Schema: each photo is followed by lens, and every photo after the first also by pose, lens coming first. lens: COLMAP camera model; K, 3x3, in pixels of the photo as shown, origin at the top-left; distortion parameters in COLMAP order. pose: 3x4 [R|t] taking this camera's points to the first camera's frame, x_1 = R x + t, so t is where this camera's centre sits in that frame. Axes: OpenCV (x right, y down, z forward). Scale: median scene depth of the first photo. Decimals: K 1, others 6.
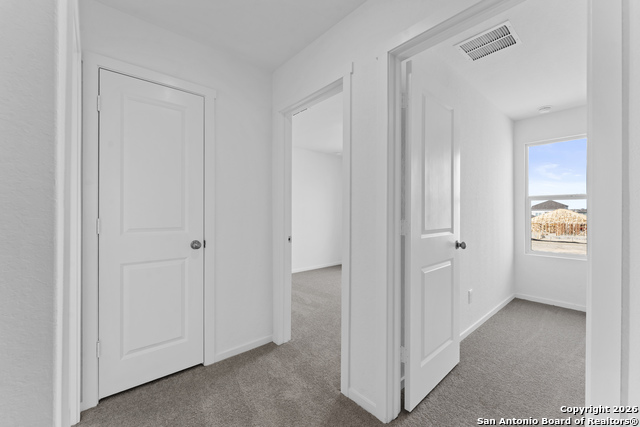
lens RADIAL K [[259.1, 0, 318.2], [0, 259.1, 212.7], [0, 0, 1]] dist [-0.000587, -0.000670]
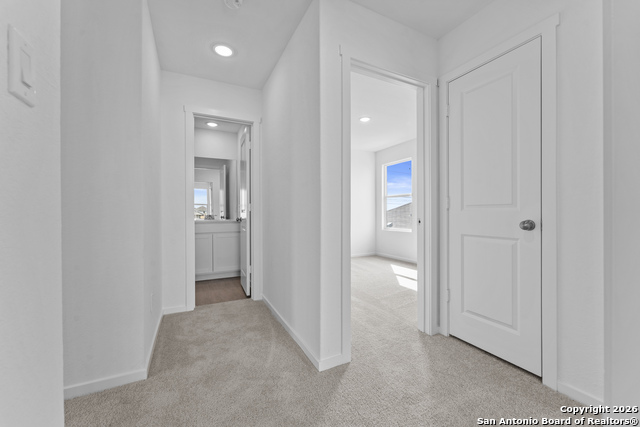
lens RADIAL K [[259.1, 0, 319.5], [0, 259.1, 214.2], [0, 0, 1]] dist [-0.000587, -0.000670]
pose [[-0.255773, 0.004510, -0.966726, 0.508645], [0.004914, 0.999982, 0.003365, 0.086684], [0.966724, -0.003890, -0.255791, 0.591031]]
